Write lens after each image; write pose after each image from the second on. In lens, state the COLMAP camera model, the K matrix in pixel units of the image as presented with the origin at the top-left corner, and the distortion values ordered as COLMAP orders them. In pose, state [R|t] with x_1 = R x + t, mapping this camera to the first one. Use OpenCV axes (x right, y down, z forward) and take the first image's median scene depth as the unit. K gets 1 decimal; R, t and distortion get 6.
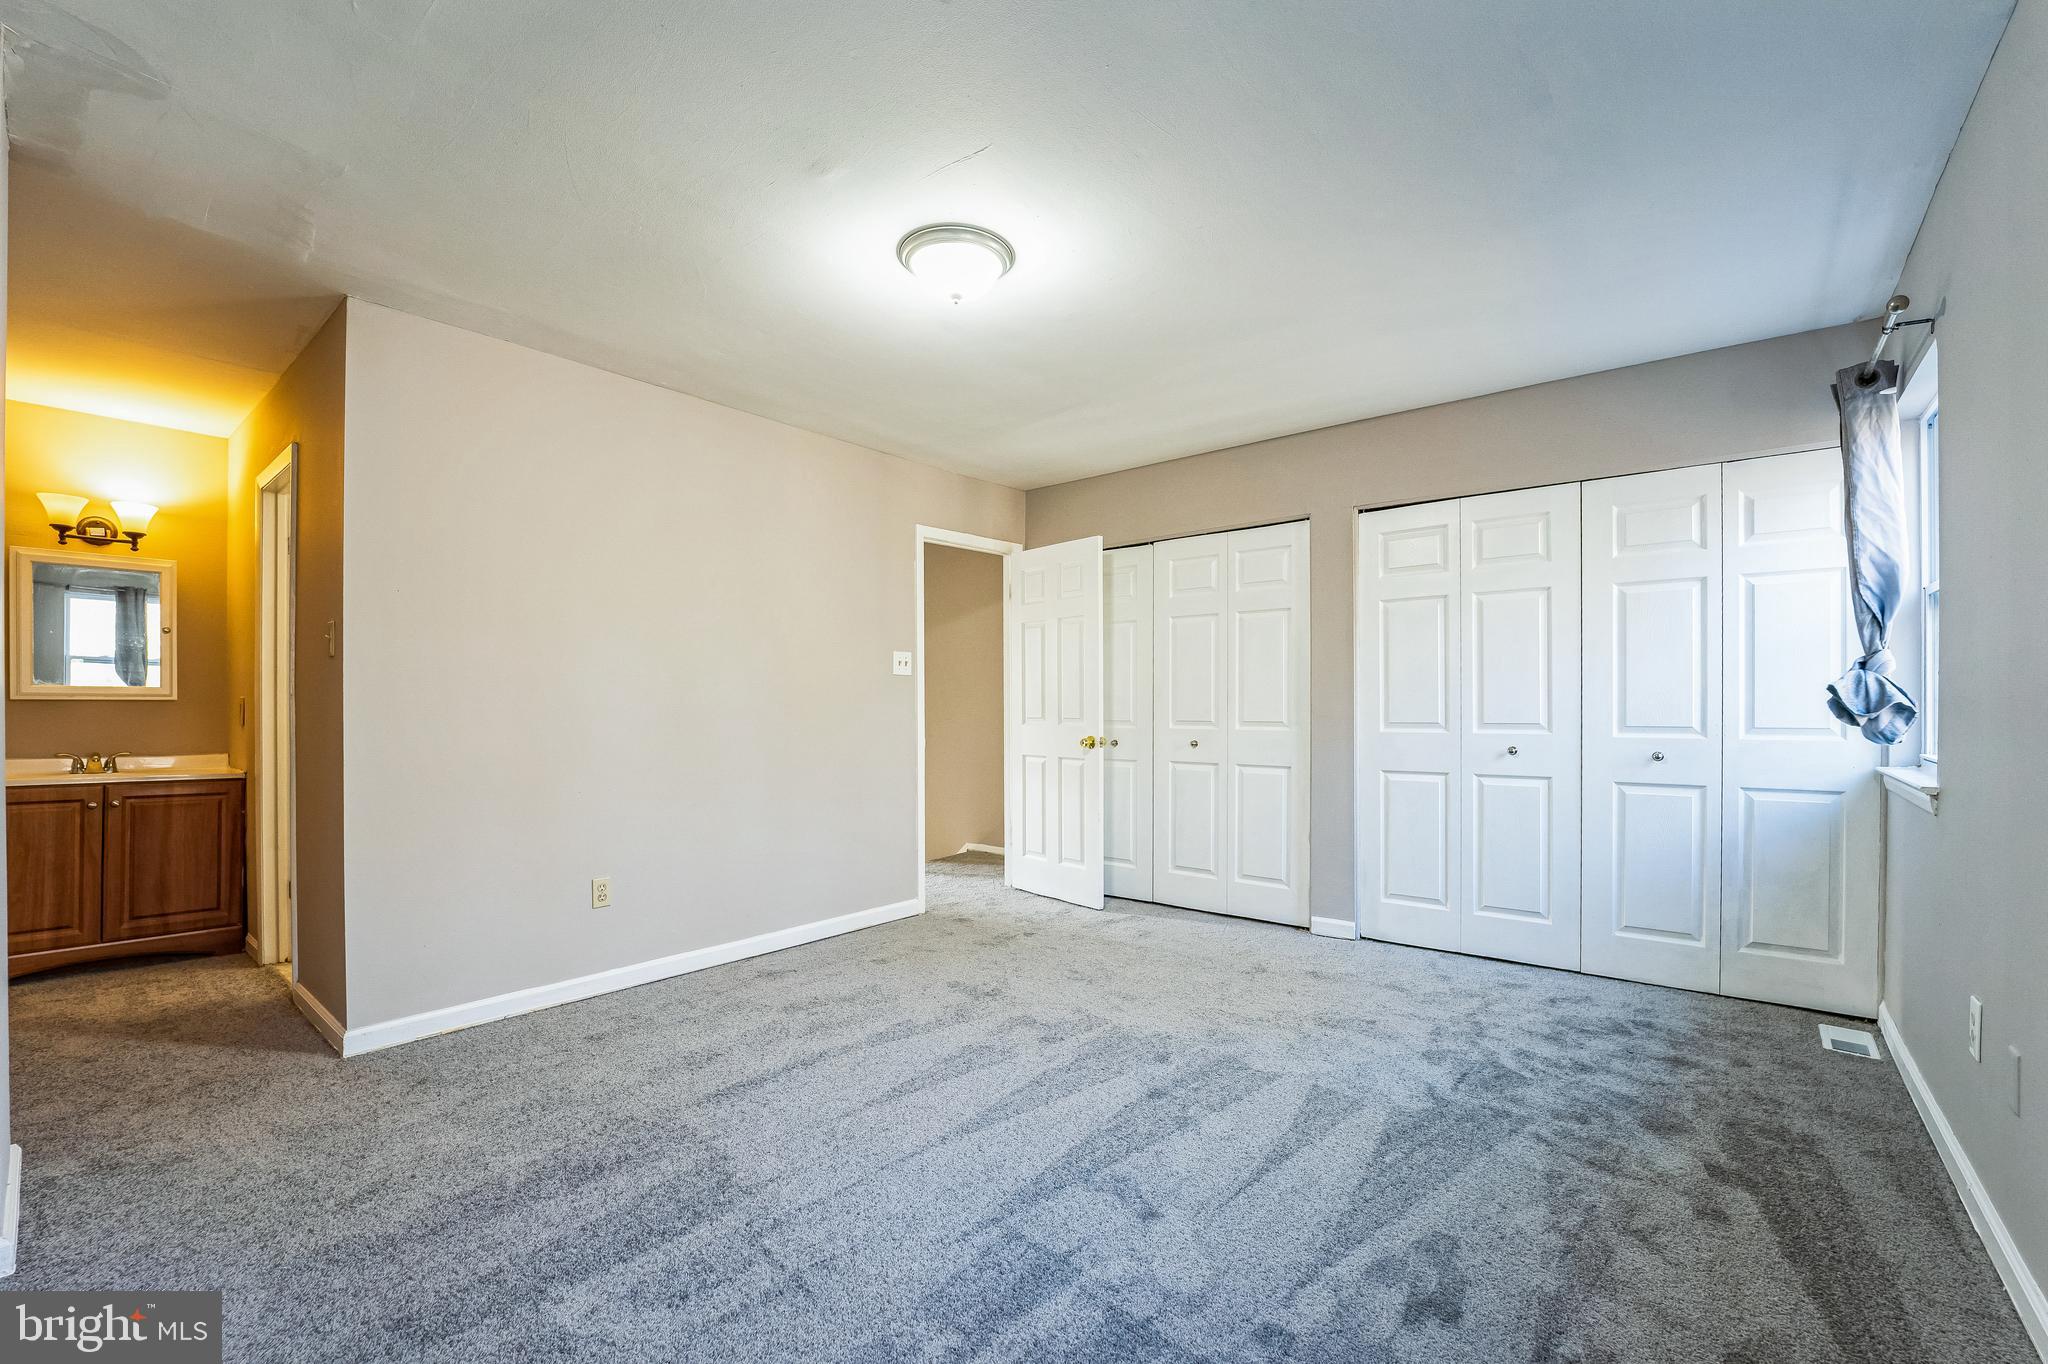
lens RADIAL K [[836.1, 0, 1025.9], [0, 836.1, 696.1], [0, 0, 1]] dist [-0.028792, -0.000908]
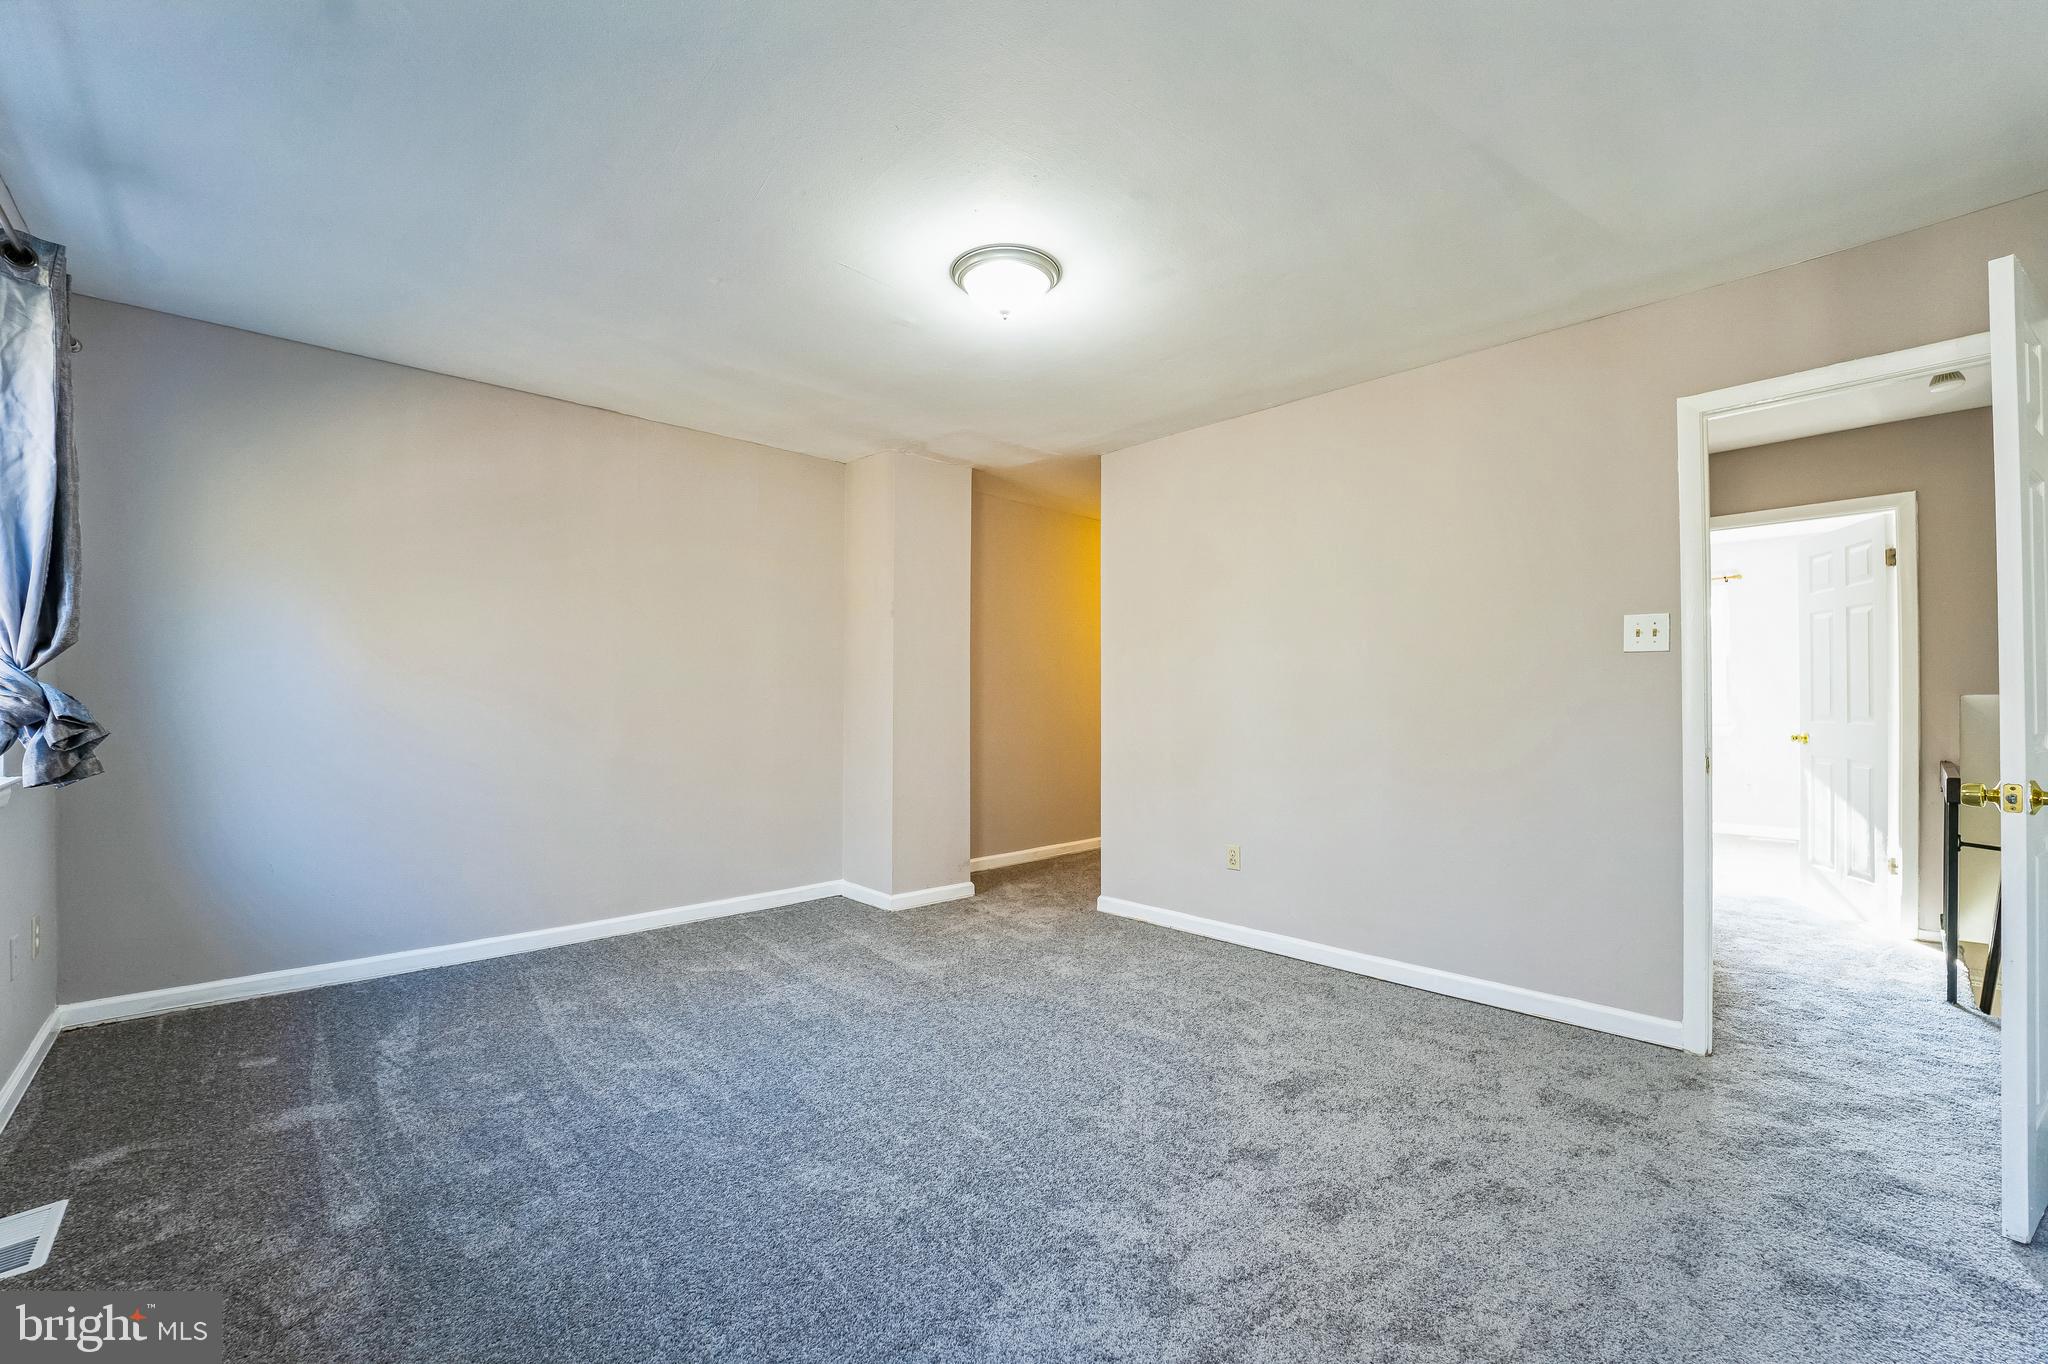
lens RADIAL K [[836.1, 0, 1026.4], [0, 836.1, 686.9], [0, 0, 1]] dist [-0.028792, -0.000908]
pose [[-0.089191, -0.004775, -0.996003, 0.559697], [0.007792, 0.999955, -0.005491, 0.001043], [0.995984, -0.008251, -0.089150, 0.661774]]
